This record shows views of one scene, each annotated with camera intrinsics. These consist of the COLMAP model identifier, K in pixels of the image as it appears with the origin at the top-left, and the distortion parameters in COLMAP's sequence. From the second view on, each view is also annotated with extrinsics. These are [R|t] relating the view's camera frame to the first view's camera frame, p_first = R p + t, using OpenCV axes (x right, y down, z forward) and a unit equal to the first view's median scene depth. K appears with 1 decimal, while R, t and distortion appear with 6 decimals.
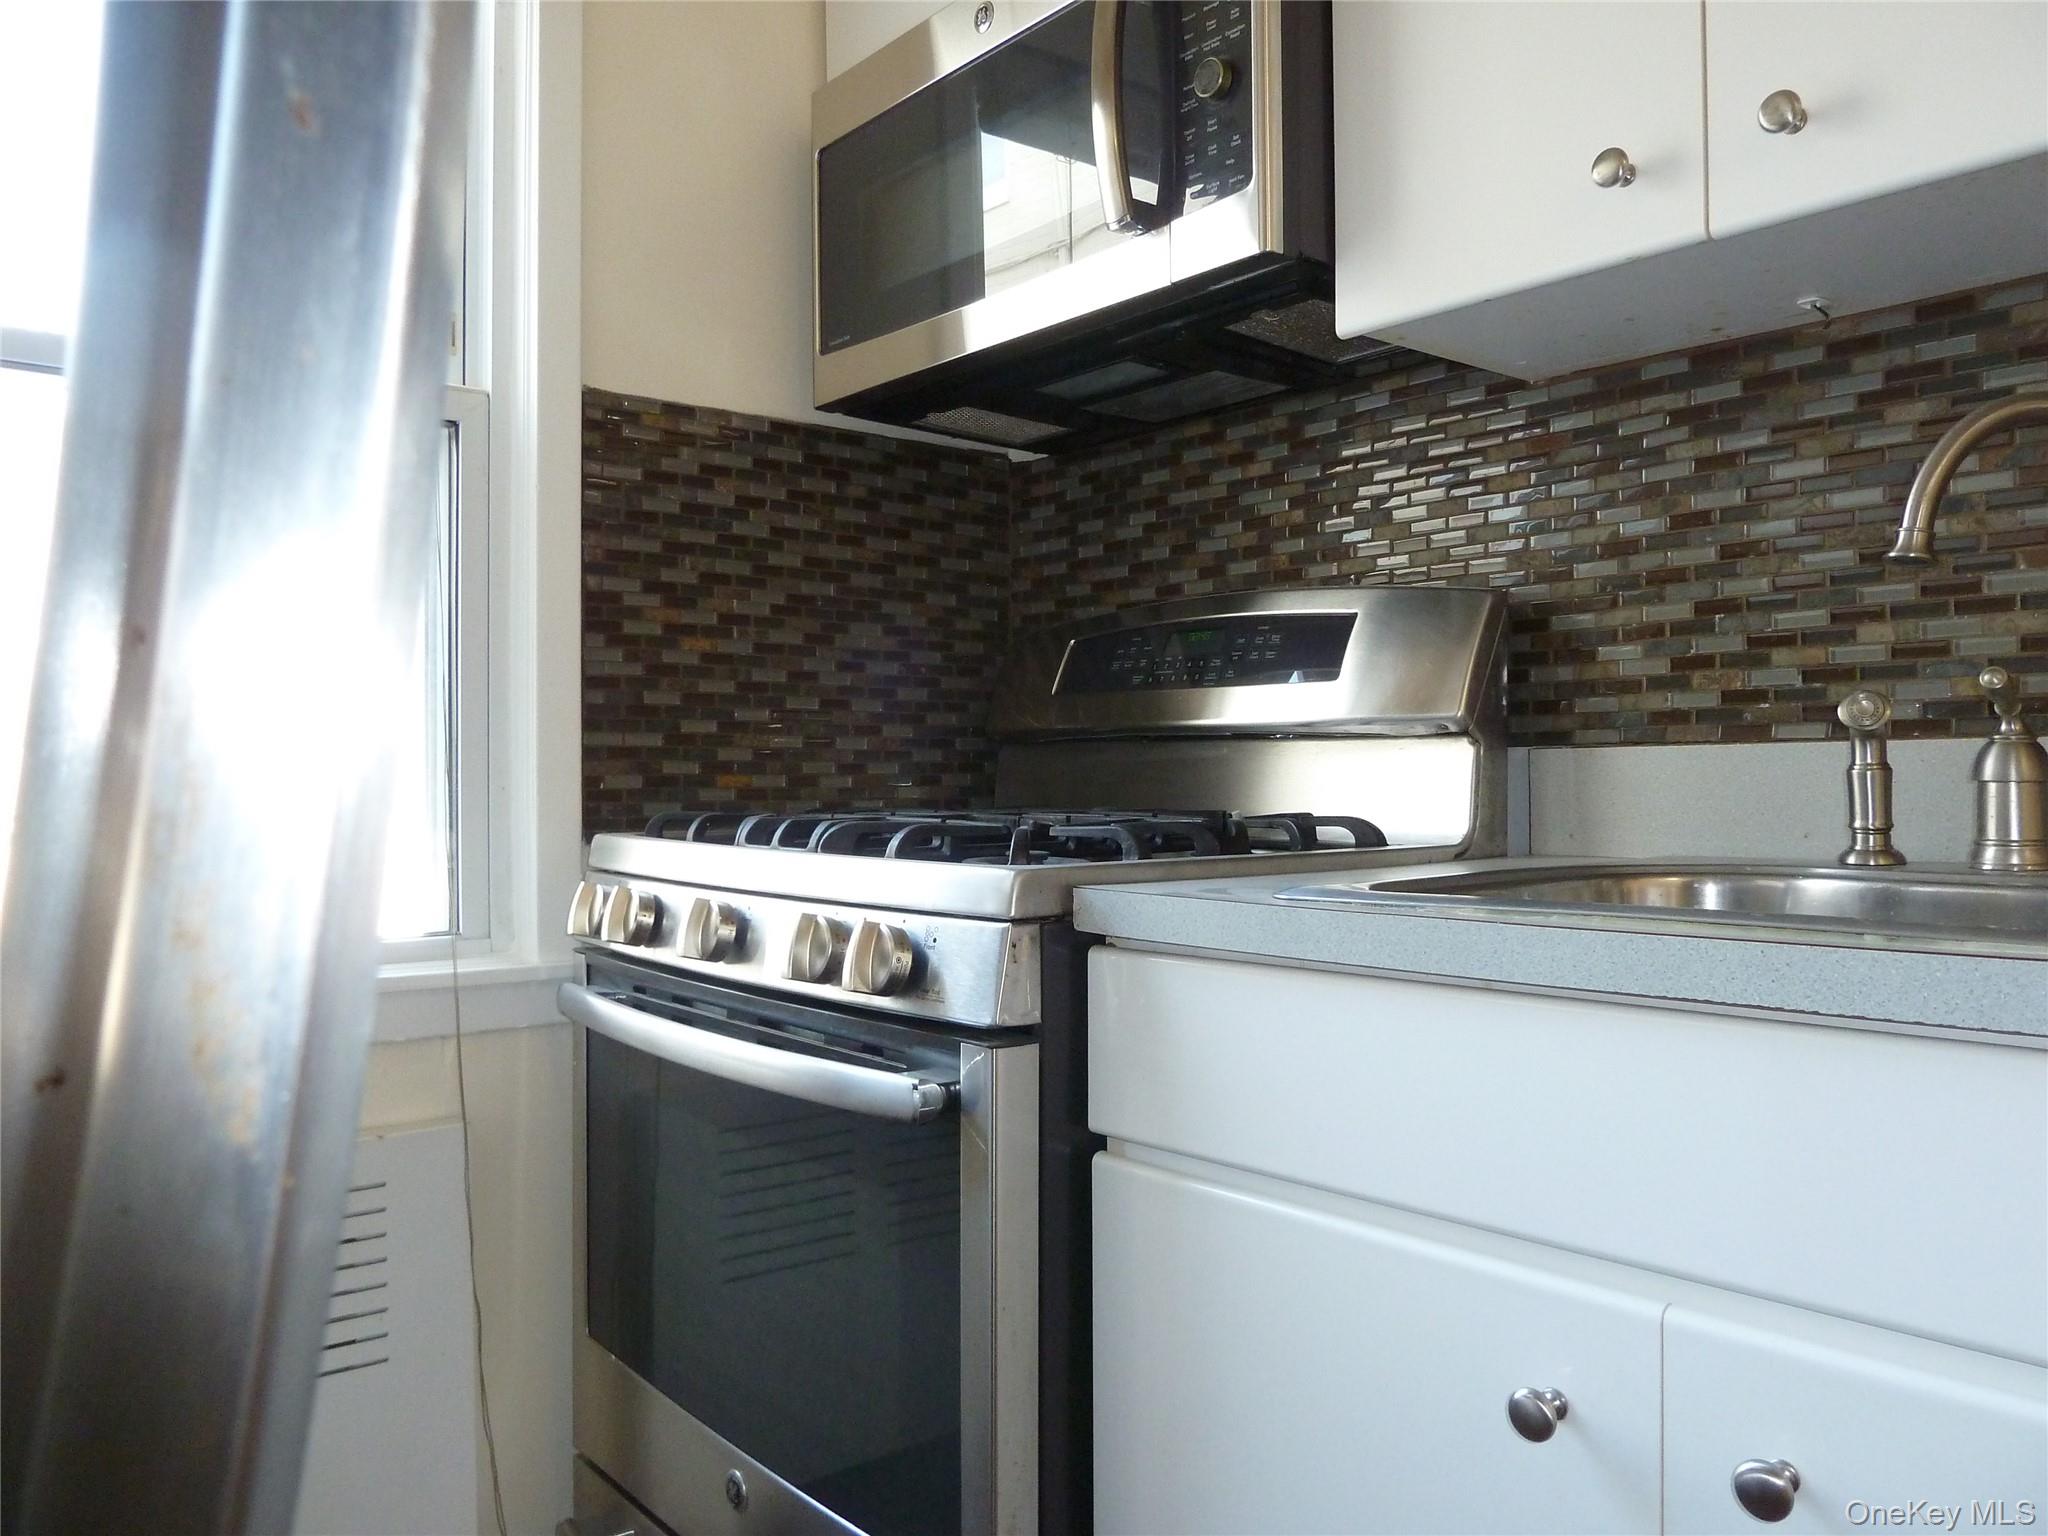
lens RADIAL K [[1528.0, 0, 1018.1], [0, 1528.0, 763.6], [0, 0, 1]] dist [-0.014102, -0.009516]
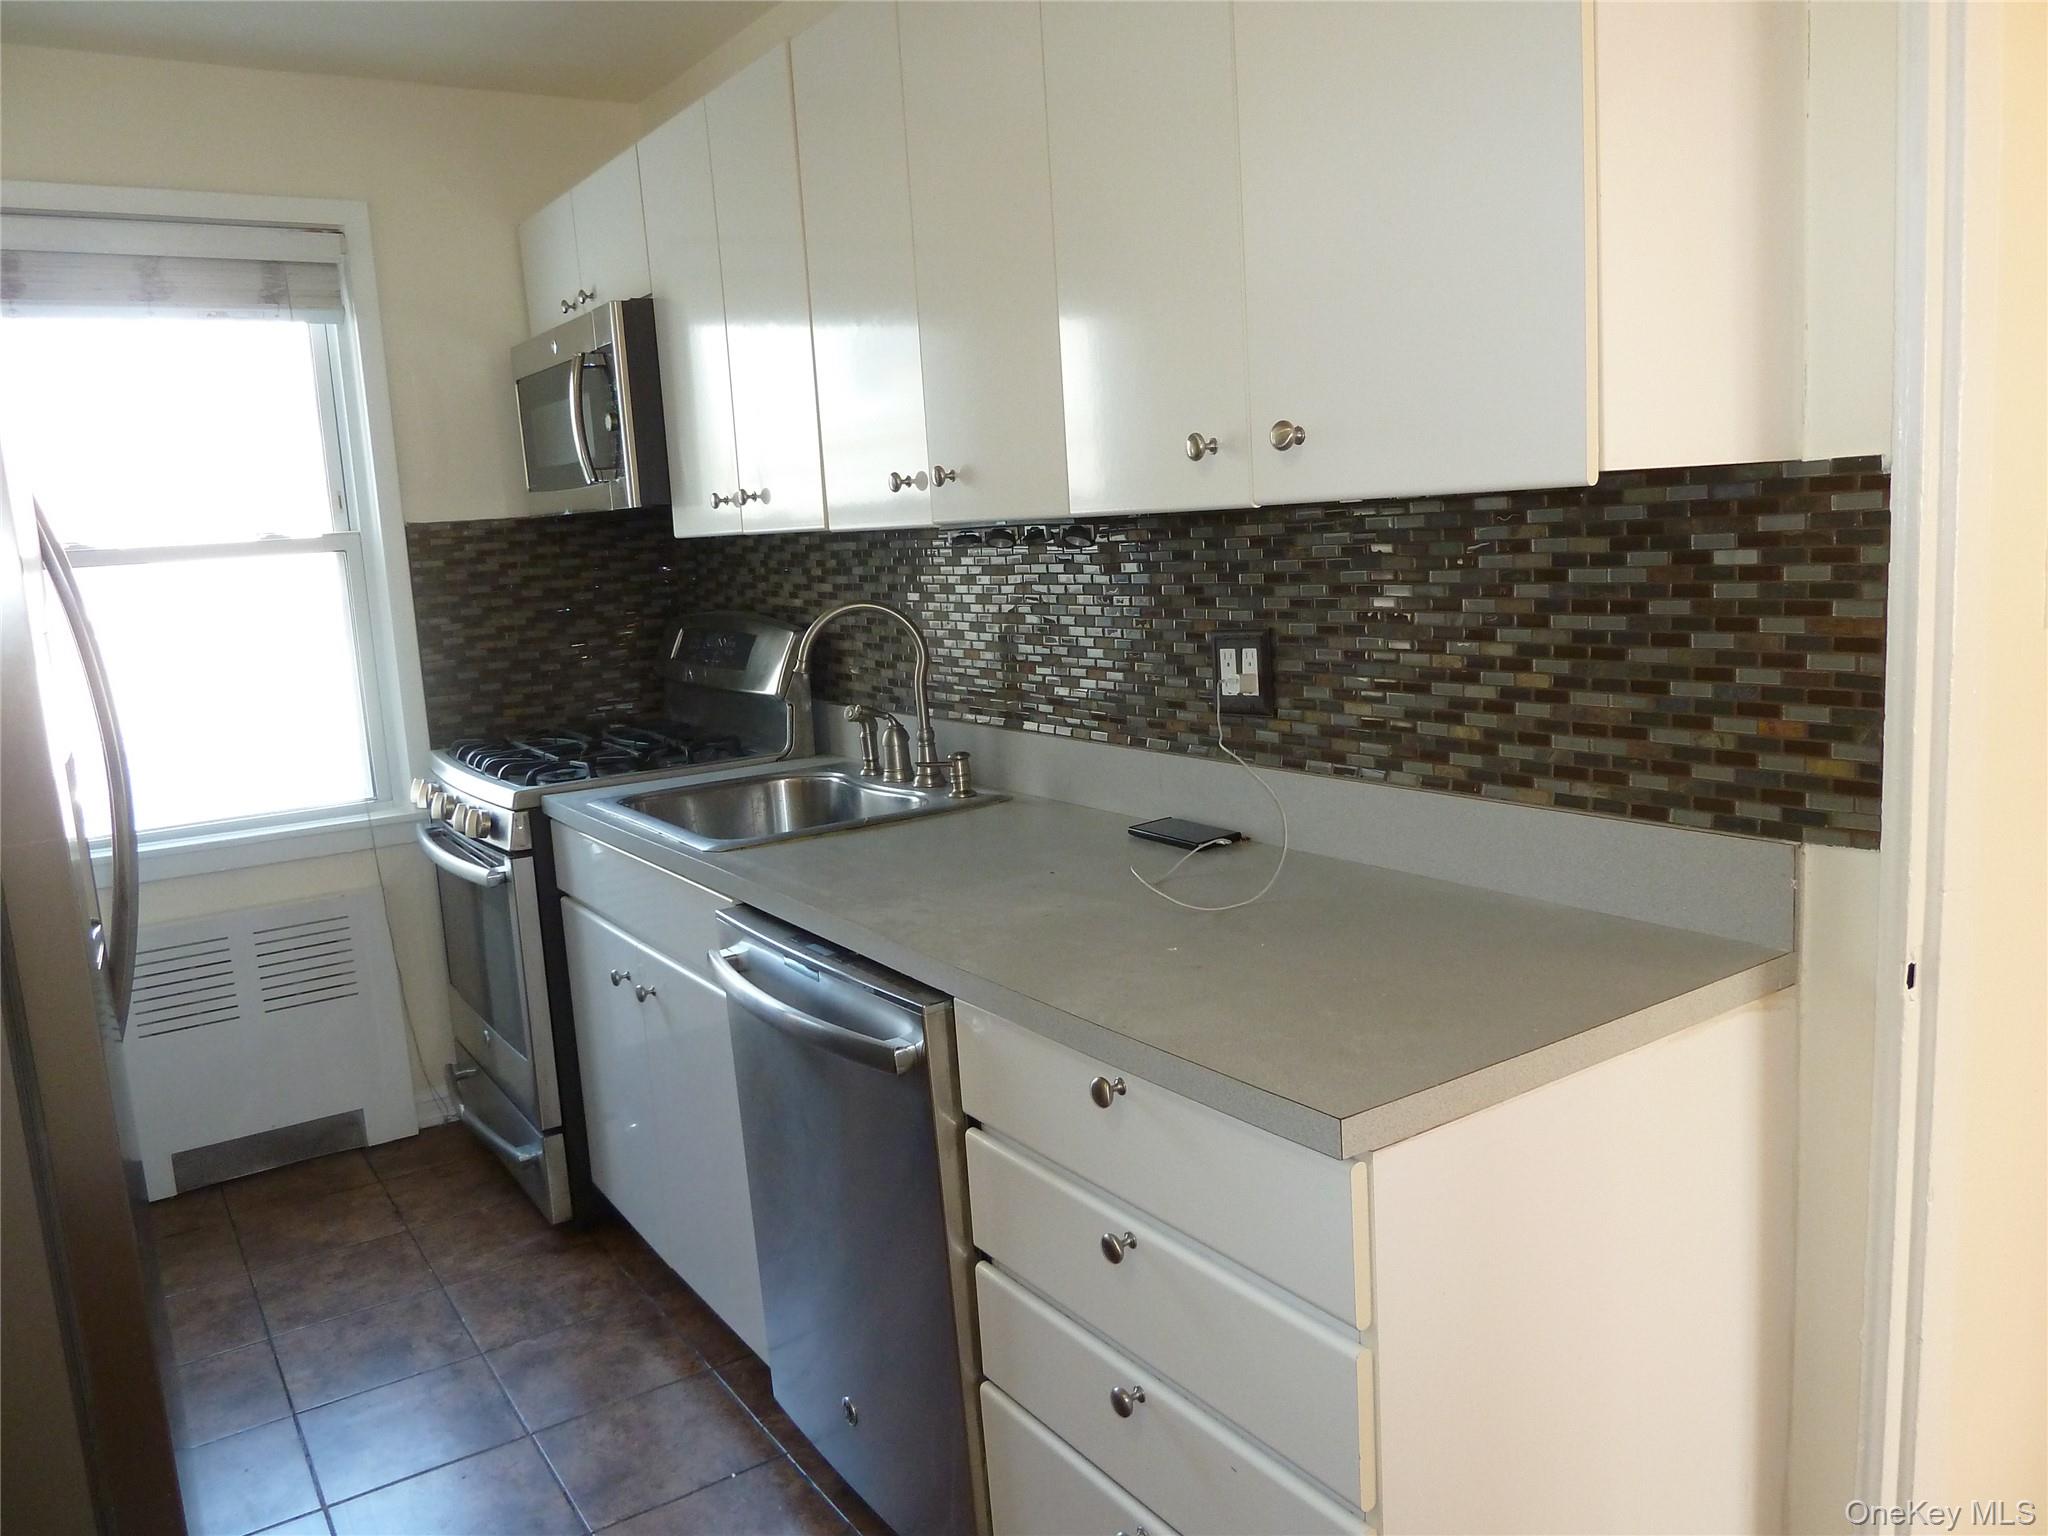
lens RADIAL K [[1528.0, 0, 1030.8], [0, 1528.0, 768.4], [0, 0, 1]] dist [-0.014102, -0.009516]
pose [[0.992262, -0.033360, -0.119599, 0.703916], [0.053938, 0.983410, 0.173192, -0.220507], [0.111837, -0.178303, 0.977599, -0.849993]]
